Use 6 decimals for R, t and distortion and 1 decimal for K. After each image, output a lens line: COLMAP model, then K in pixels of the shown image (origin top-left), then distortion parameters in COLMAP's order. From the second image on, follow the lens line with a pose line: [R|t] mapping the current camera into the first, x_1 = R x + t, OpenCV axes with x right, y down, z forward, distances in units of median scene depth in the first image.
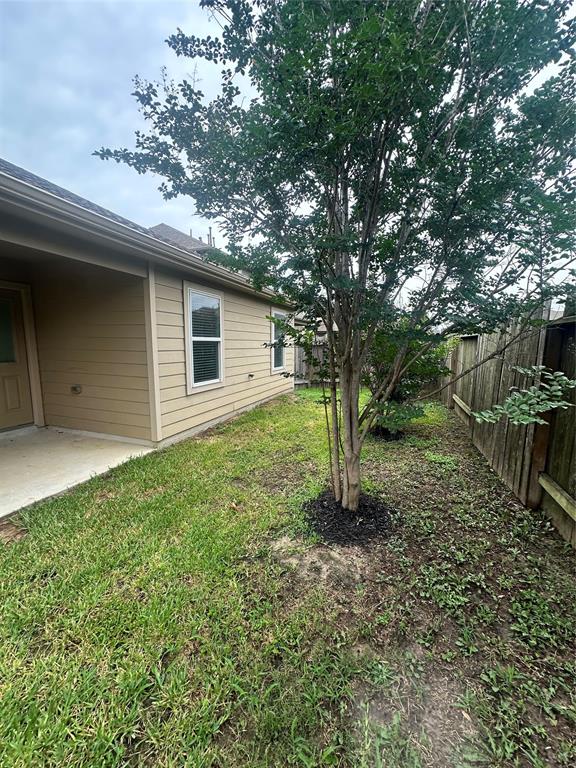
lens RADIAL K [[303.7, 0, 283.5], [0, 303.7, 386.5], [0, 0, 1]] dist [0.000405, 0.000560]
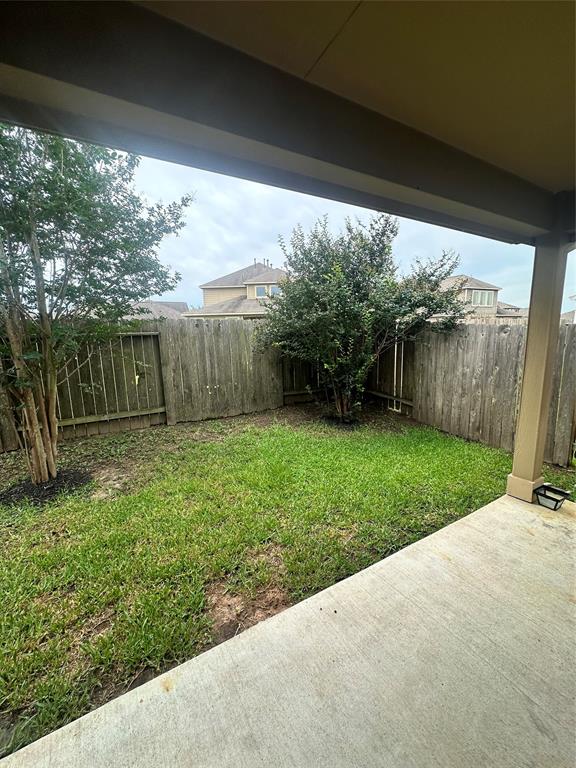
lens RADIAL K [[303.7, 0, 287.8], [0, 303.7, 385.3], [0, 0, 1]] dist [0.000405, 0.000560]
pose [[-0.769950, -0.094035, 0.631138, -1.155098], [0.104500, 0.957147, 0.270091, -0.196279], [-0.629490, 0.273911, -0.727128, 1.029110]]
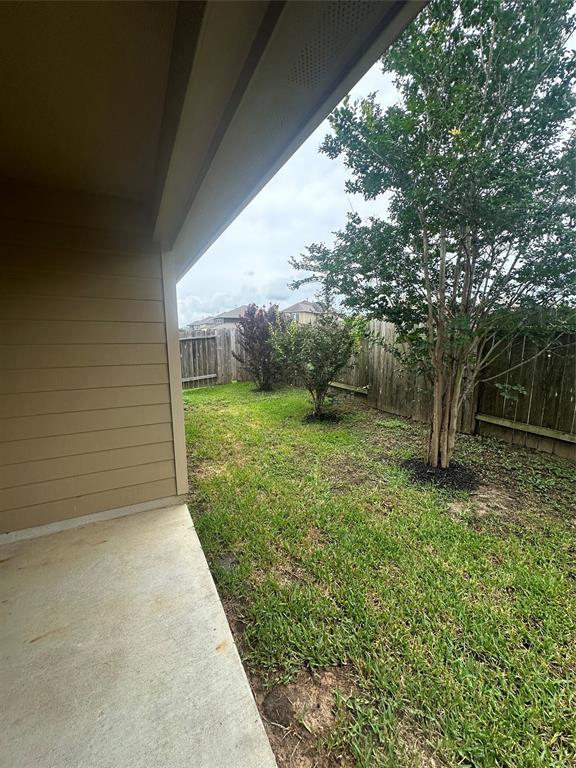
lens RADIAL K [[303.7, 0, 288.9], [0, 303.7, 385.7], [0, 0, 1]] dist [0.000405, 0.000560]
pose [[0.673468, -0.127250, 0.728181, -1.005121], [0.113458, 0.991194, 0.068278, -0.109124], [-0.730457, 0.036635, 0.681975, 0.488065]]
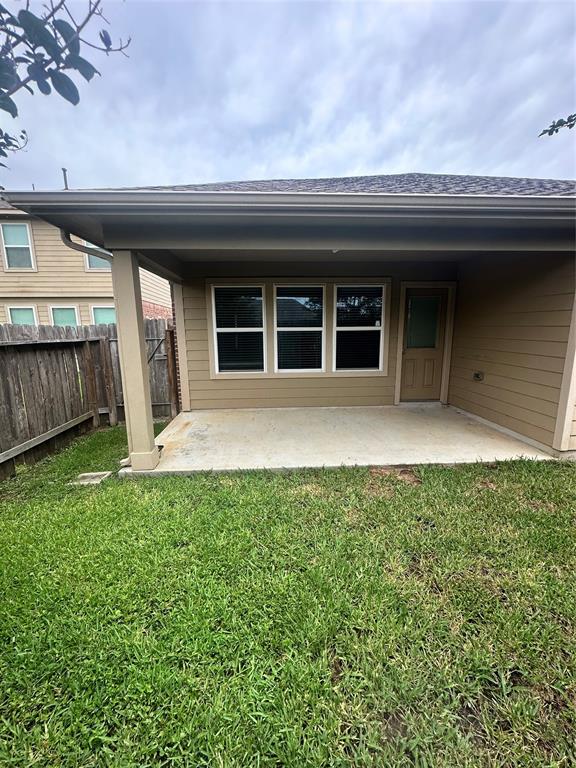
lens RADIAL K [[303.7, 0, 290.7], [0, 303.7, 382.7], [0, 0, 1]] dist [0.000405, 0.000560]
pose [[0.396951, 0.145693, -0.906203, 0.031619], [-0.114203, 0.987489, 0.108736, -0.014637], [0.910707, 0.060328, 0.408624, -0.042148]]
